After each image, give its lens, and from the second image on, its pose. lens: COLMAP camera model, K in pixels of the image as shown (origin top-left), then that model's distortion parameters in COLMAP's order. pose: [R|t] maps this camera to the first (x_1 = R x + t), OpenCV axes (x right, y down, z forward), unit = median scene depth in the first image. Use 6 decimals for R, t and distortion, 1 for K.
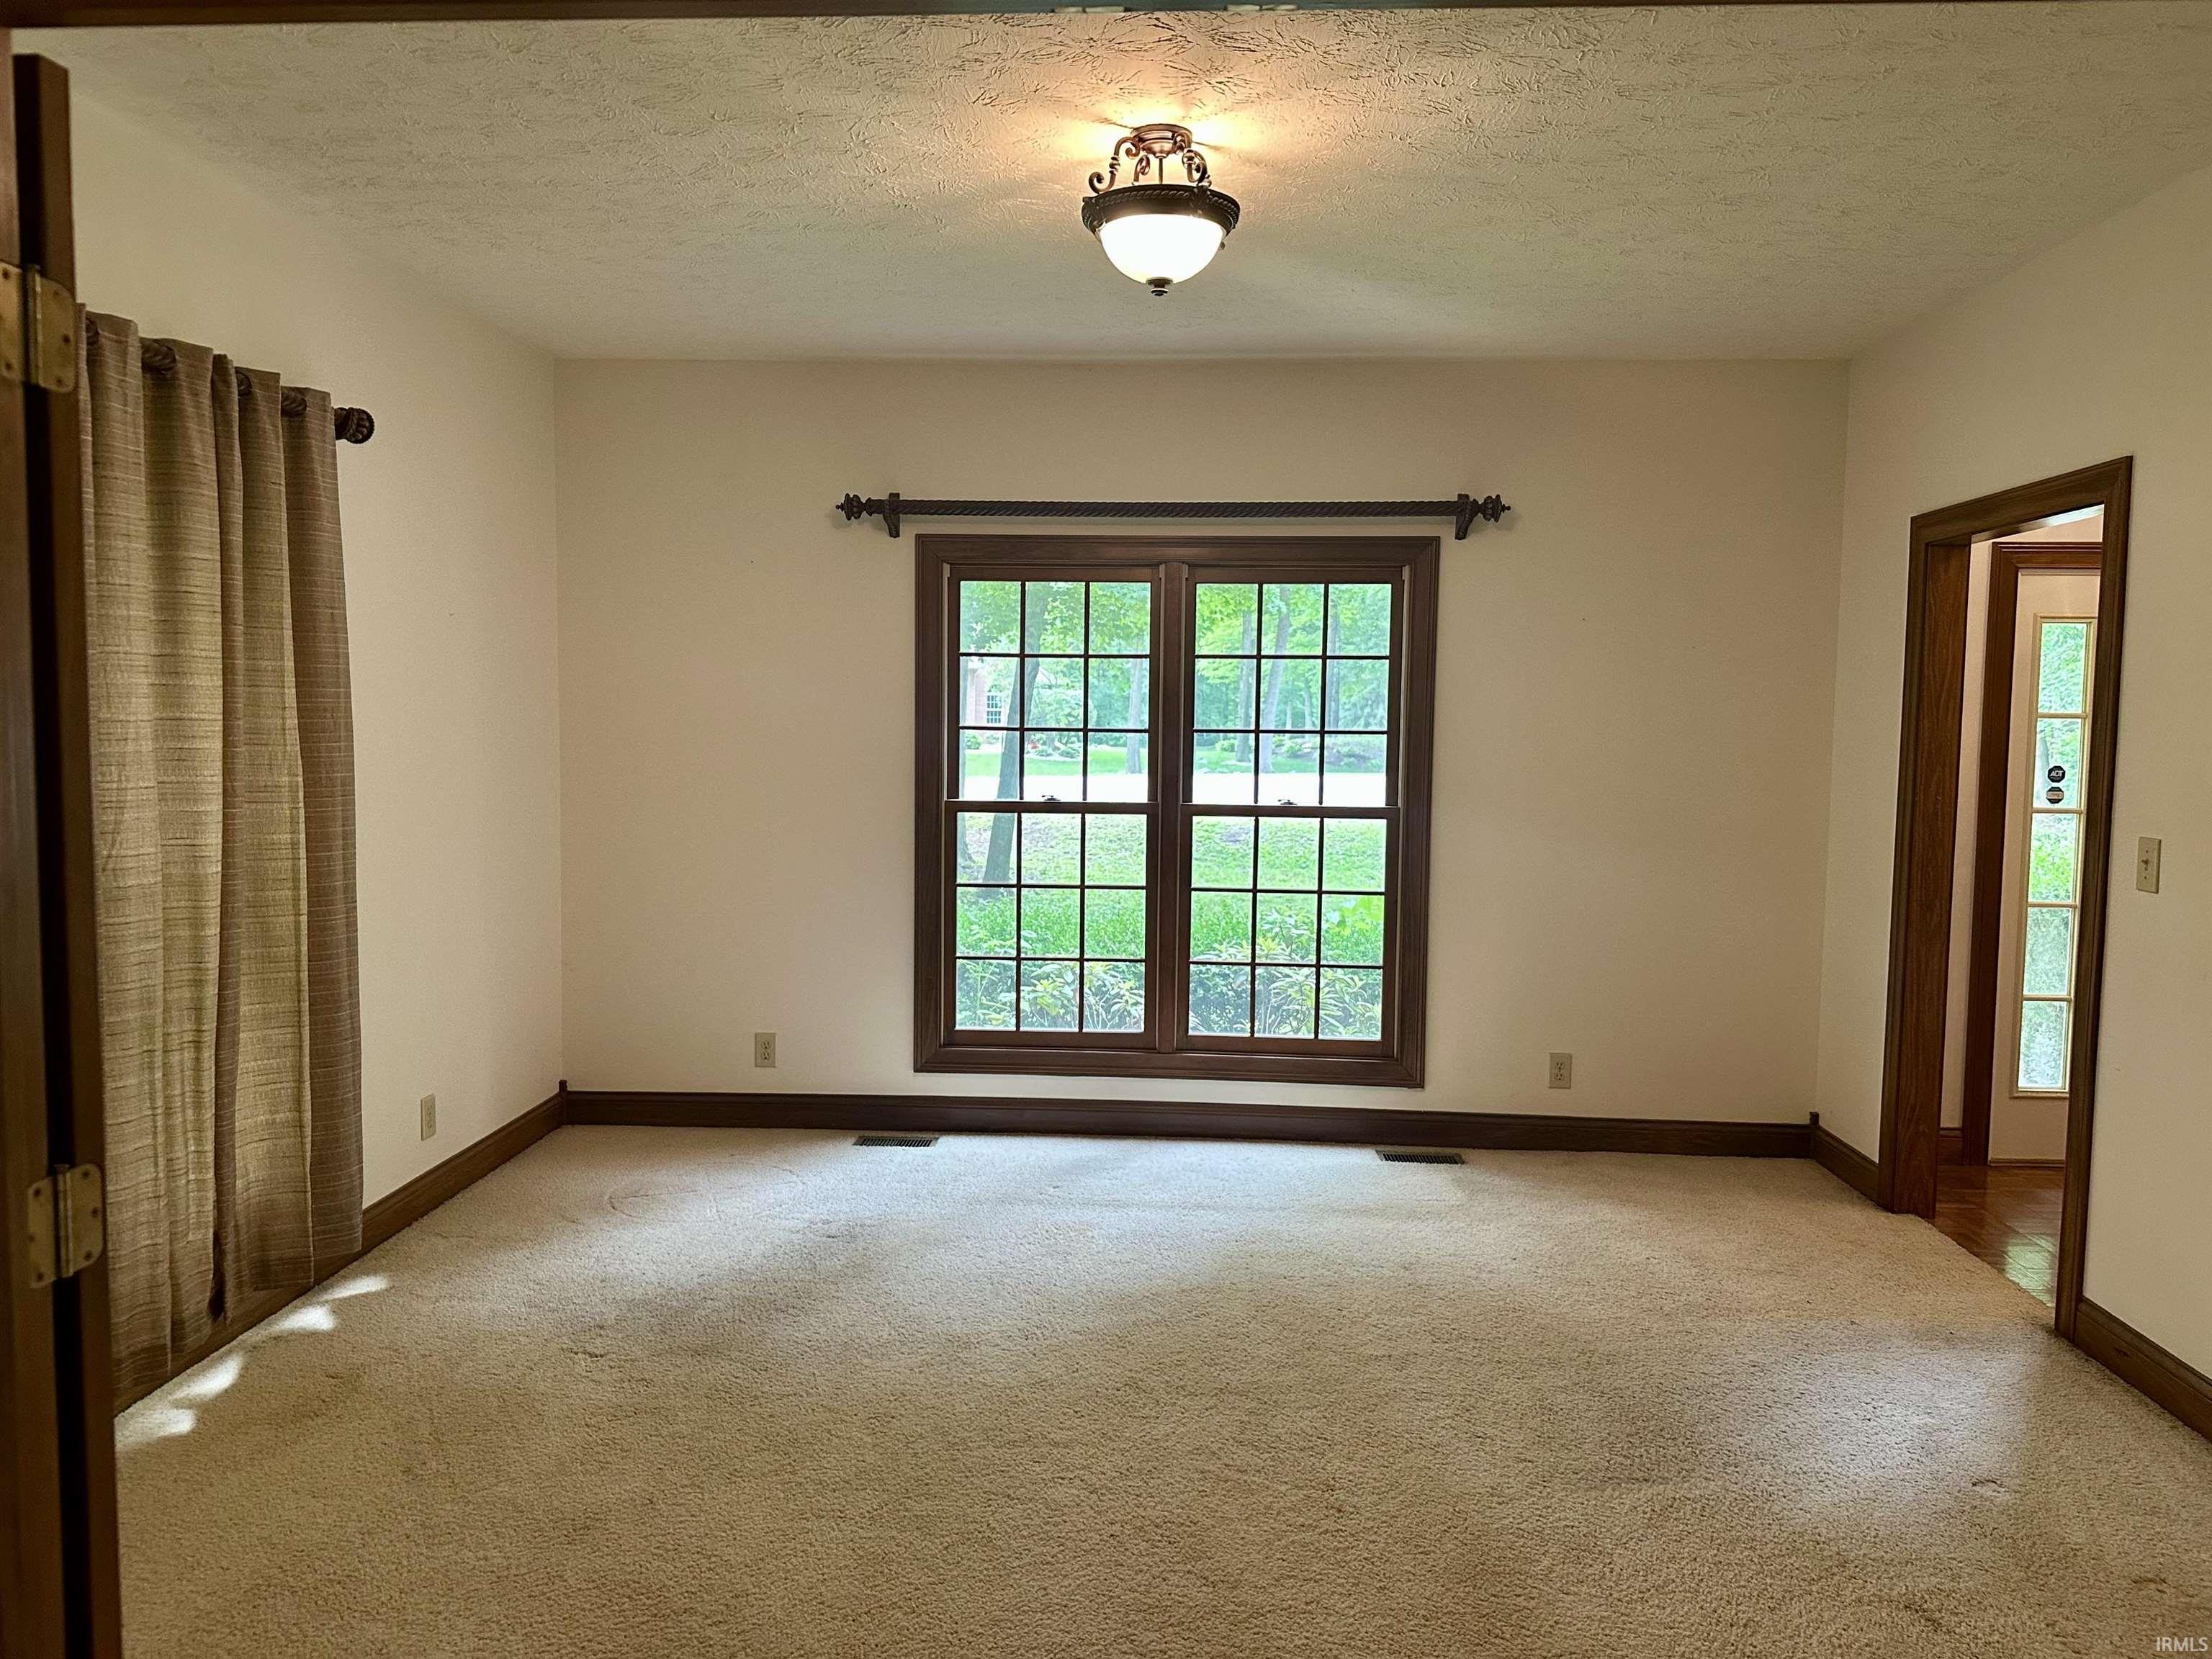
lens RADIAL K [[1525.5, 0, 1116.1], [0, 1525.5, 817.1], [0, 0, 1]] dist [0.109869, -0.178495]
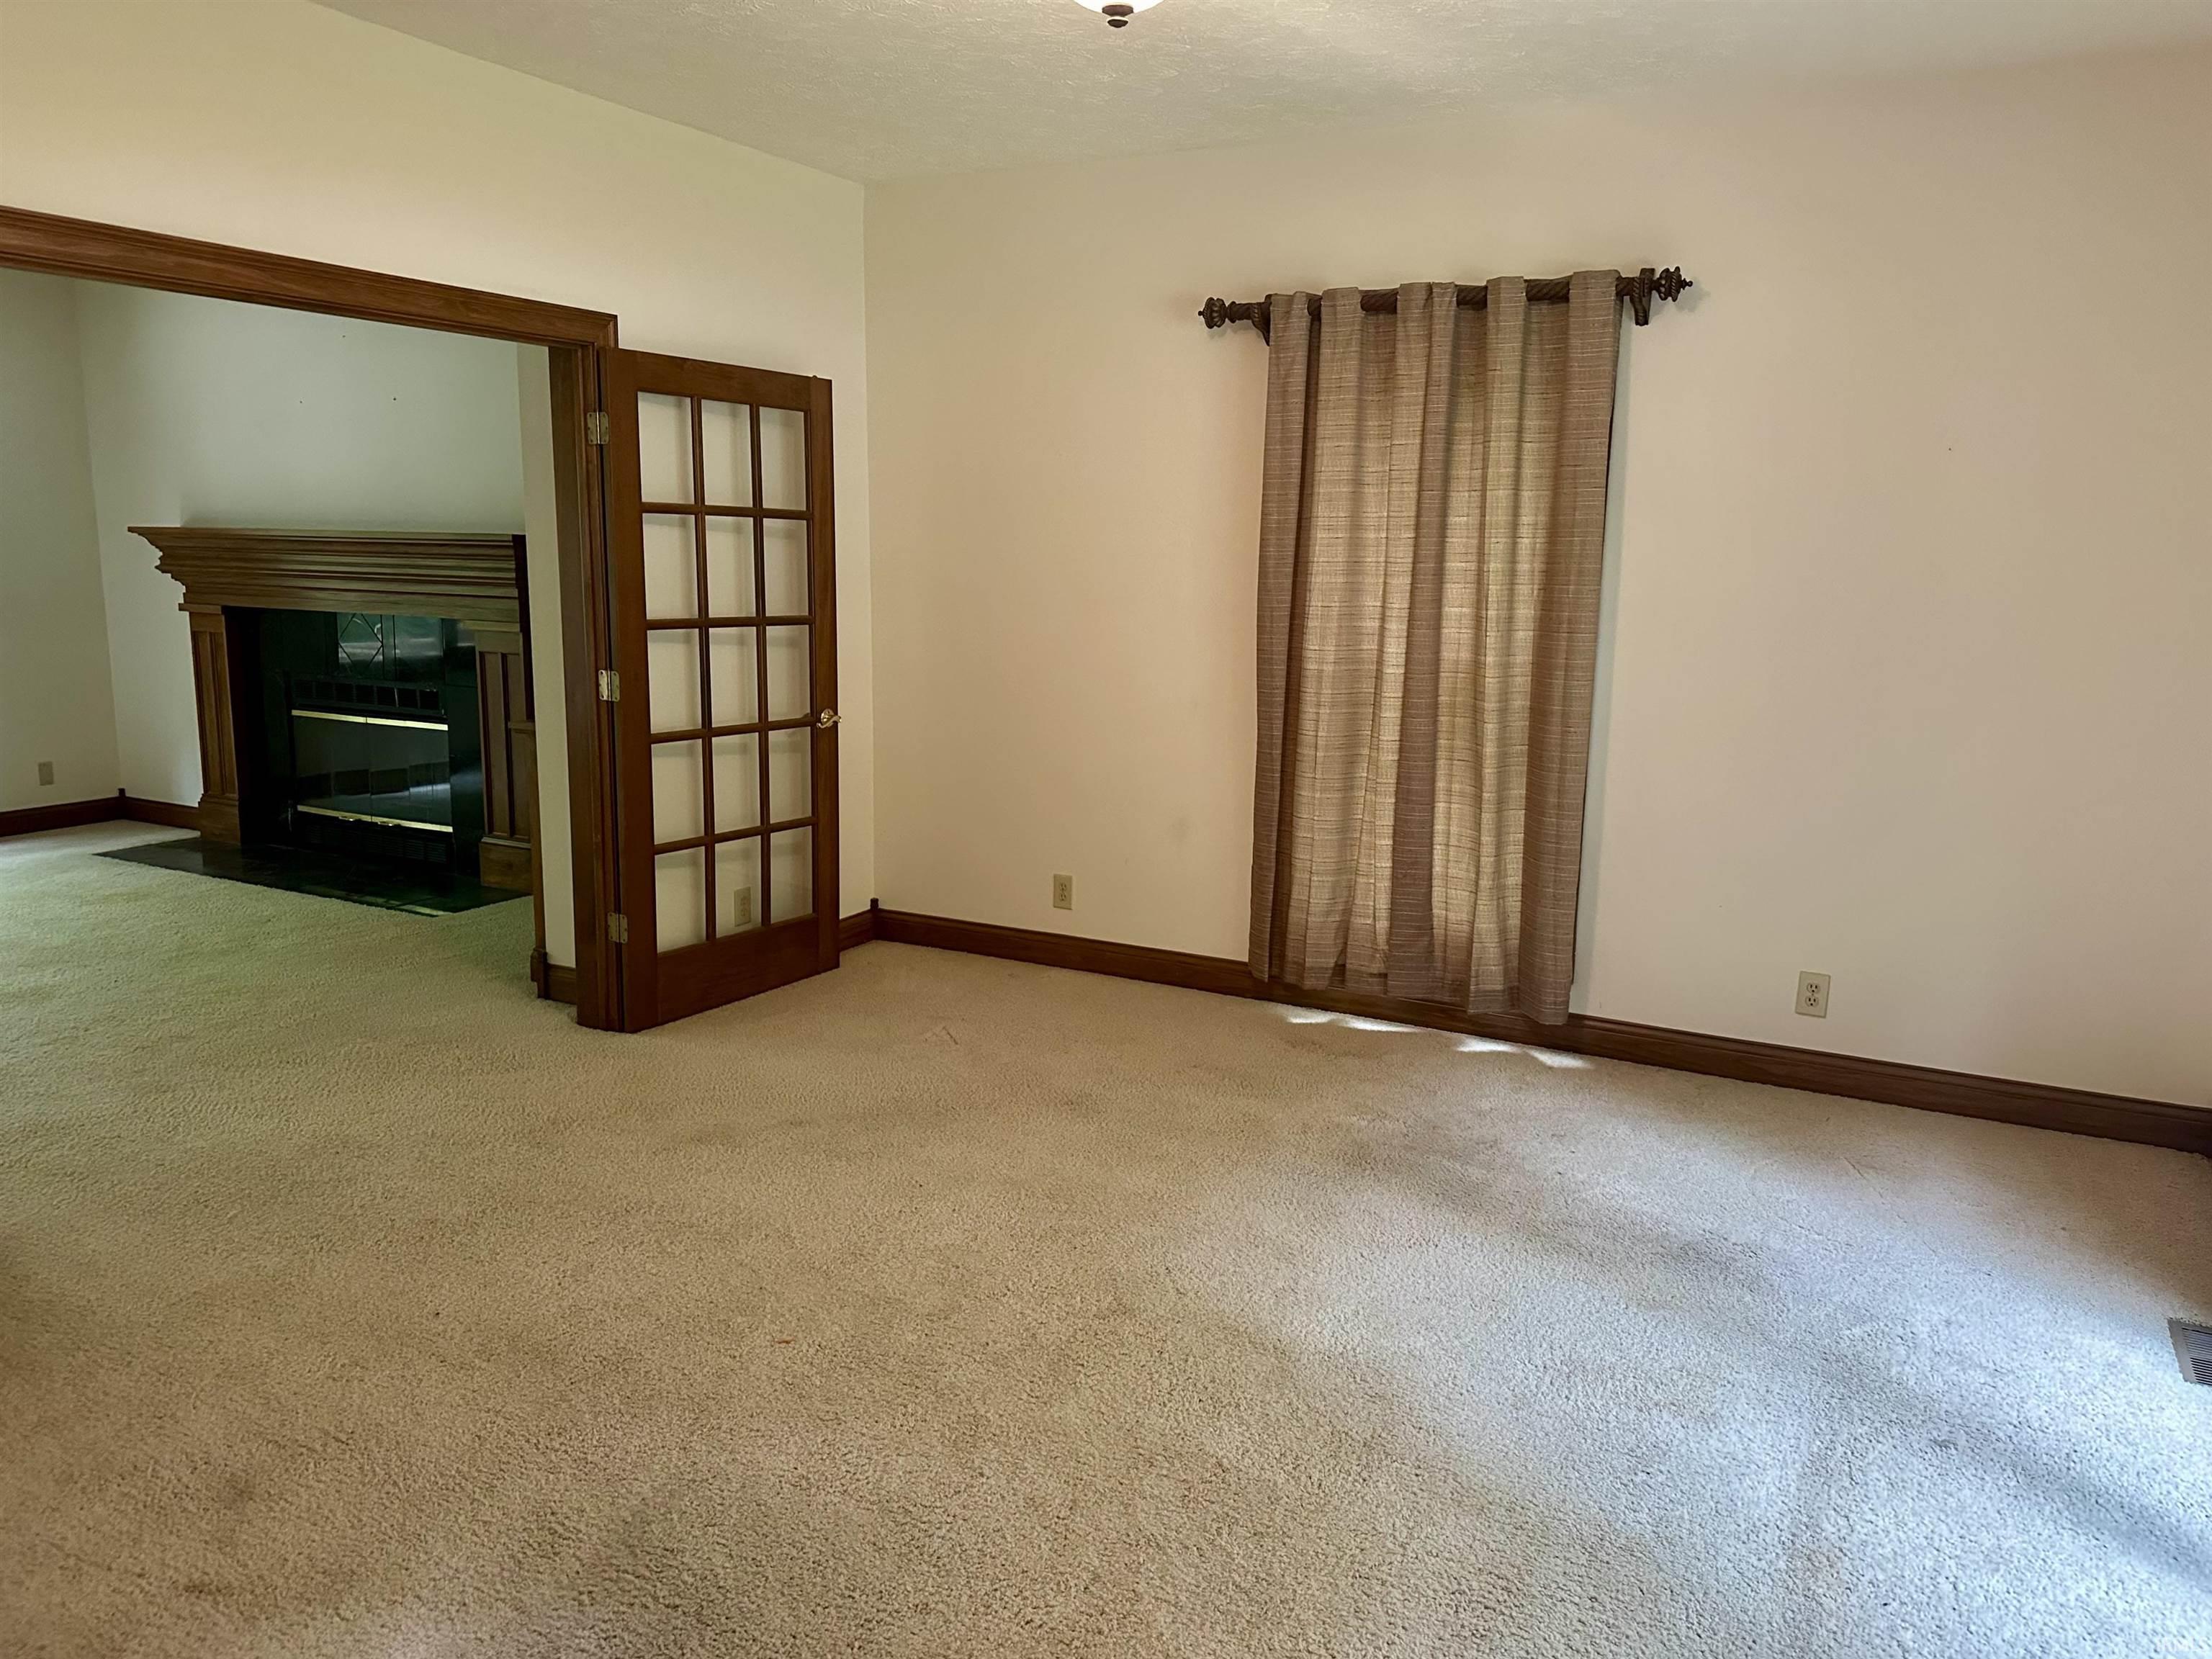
lens RADIAL K [[1525.5, 0, 1116.1], [0, 1525.5, 817.1], [0, 0, 1]] dist [0.109869, -0.178495]
pose [[-0.428871, 0.127749, -0.894287, 0.756581], [-0.087428, 0.979434, 0.181840, -0.061960], [0.899125, 0.156172, -0.408882, 1.329857]]
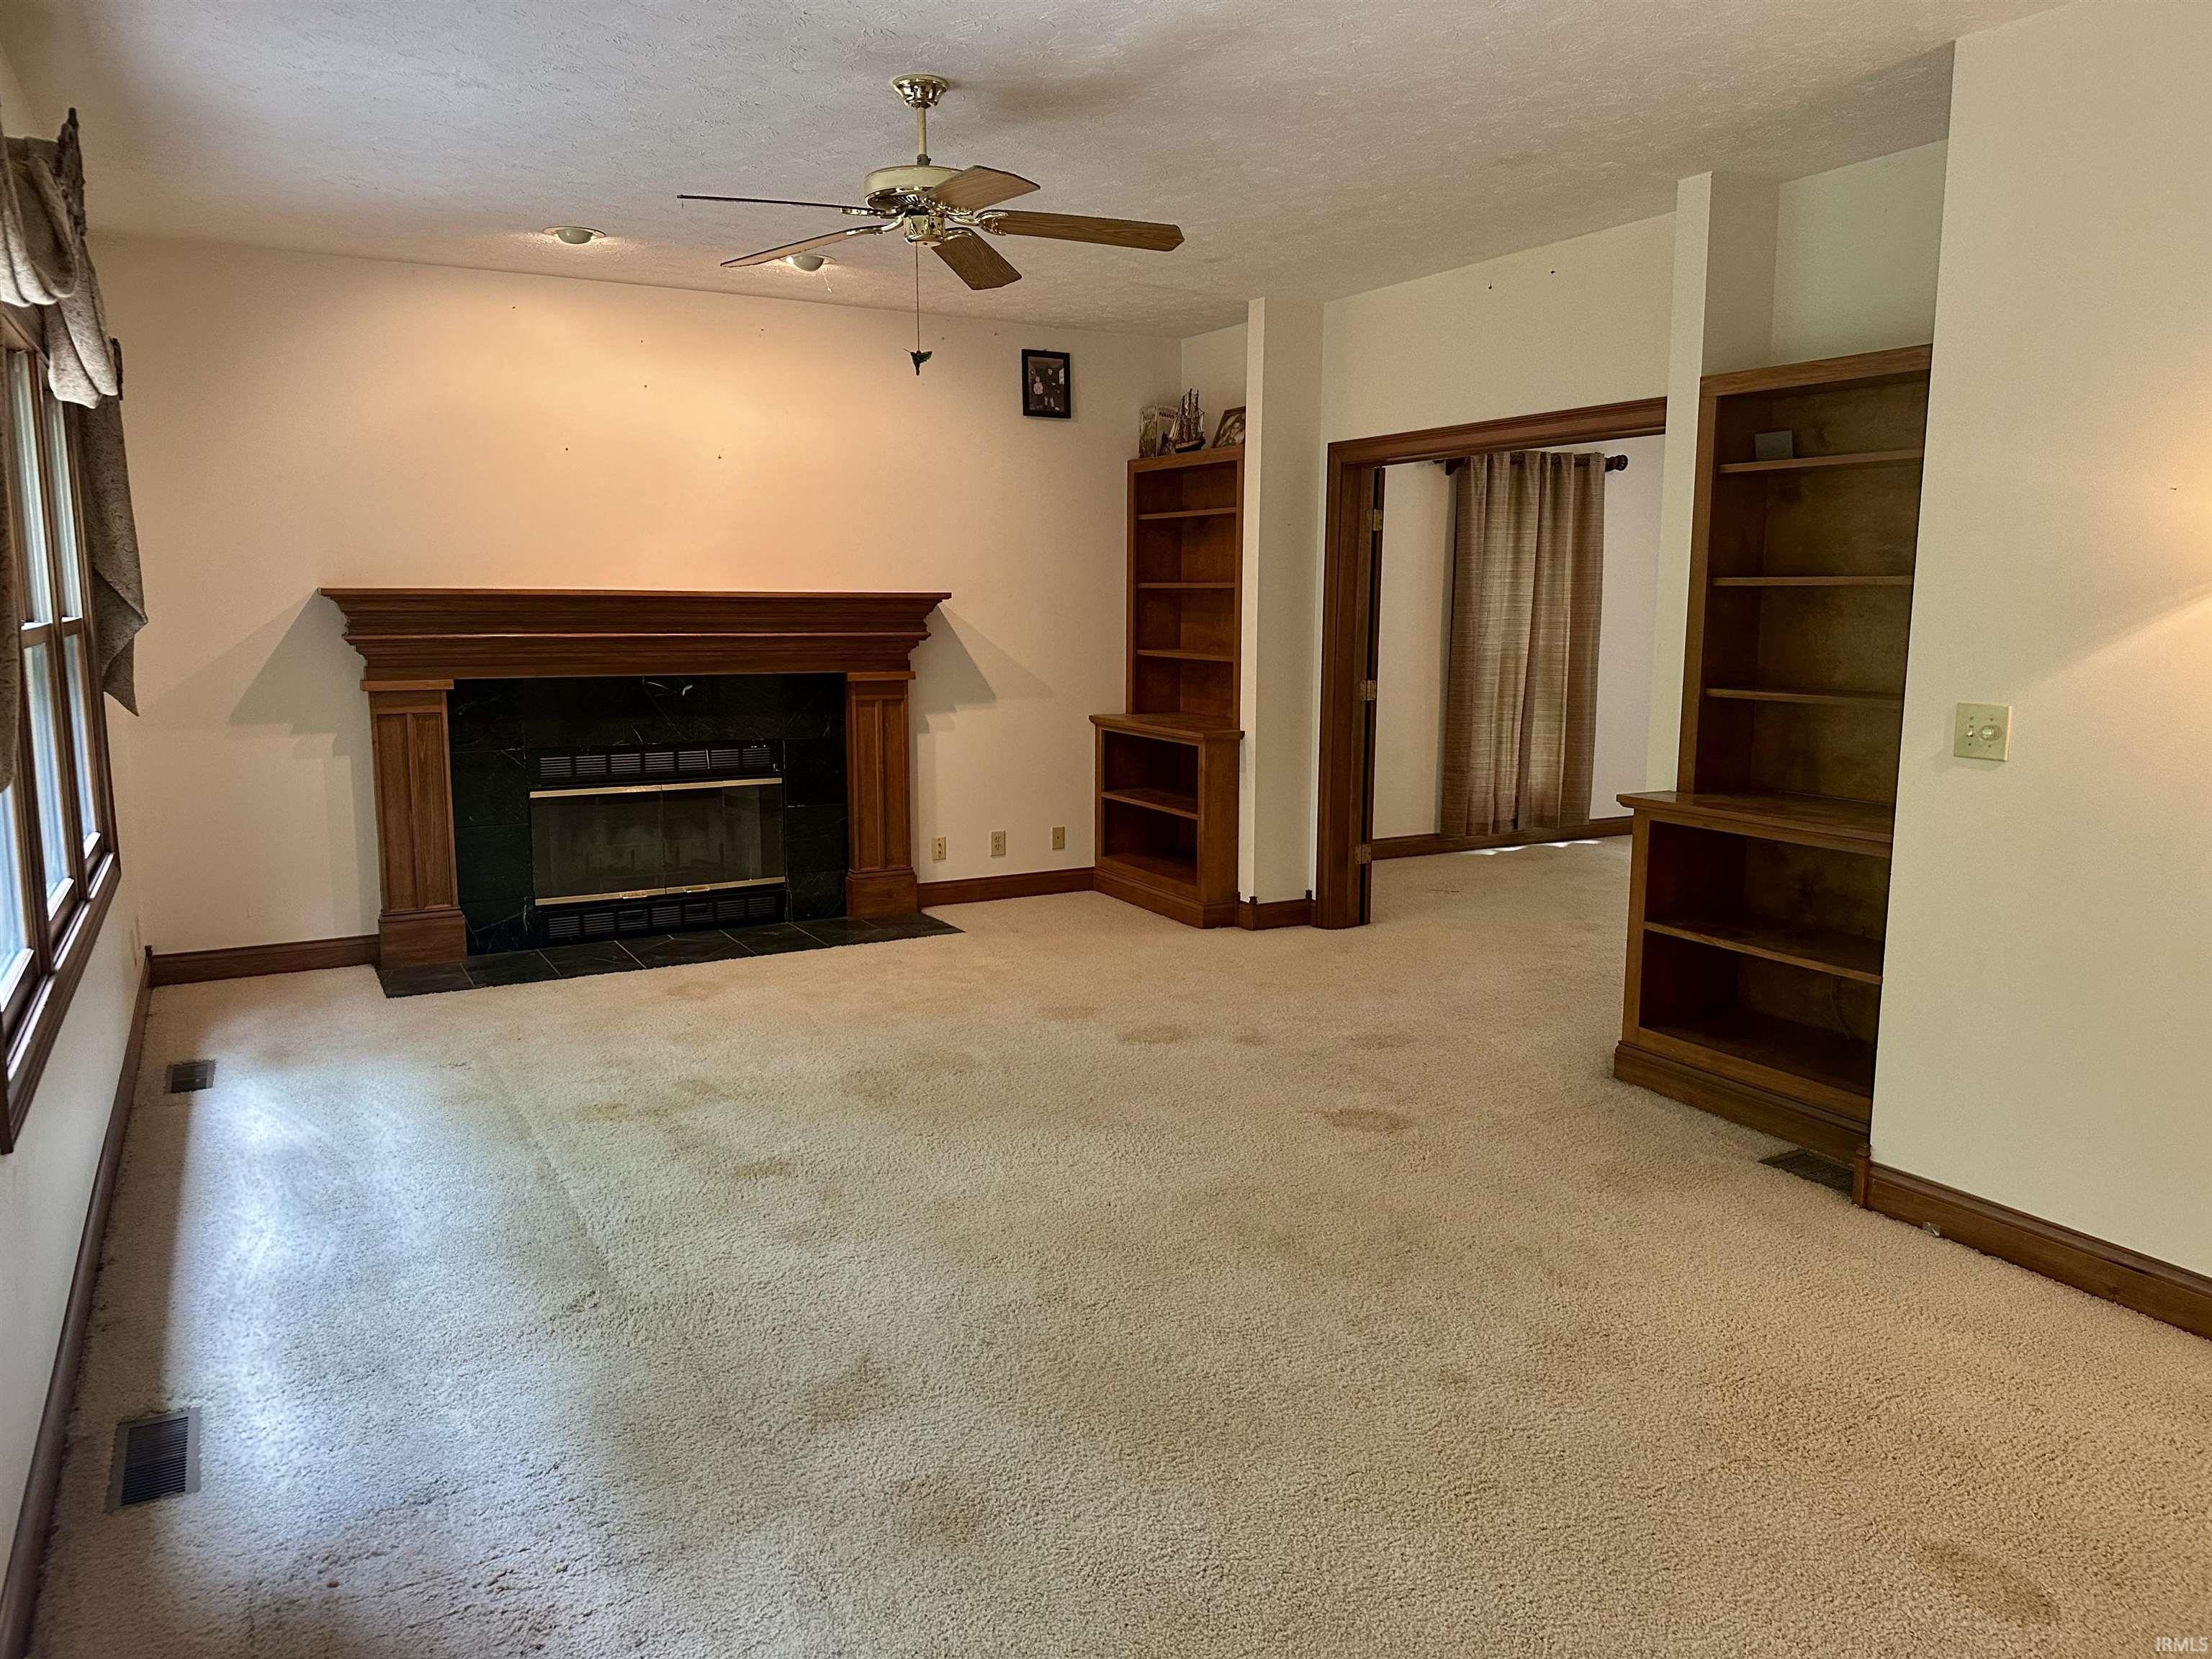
lens RADIAL K [[1524.3, 0, 1098.2], [0, 1524.3, 817.4], [0, 0, 1]] dist [0.102628, -0.180507]
pose [[0.509639, 0.105315, -0.853918, 1.275510], [-0.048230, 0.994417, 0.093858, 0.099681], [0.859035, -0.006649, 0.511873, -0.933028]]
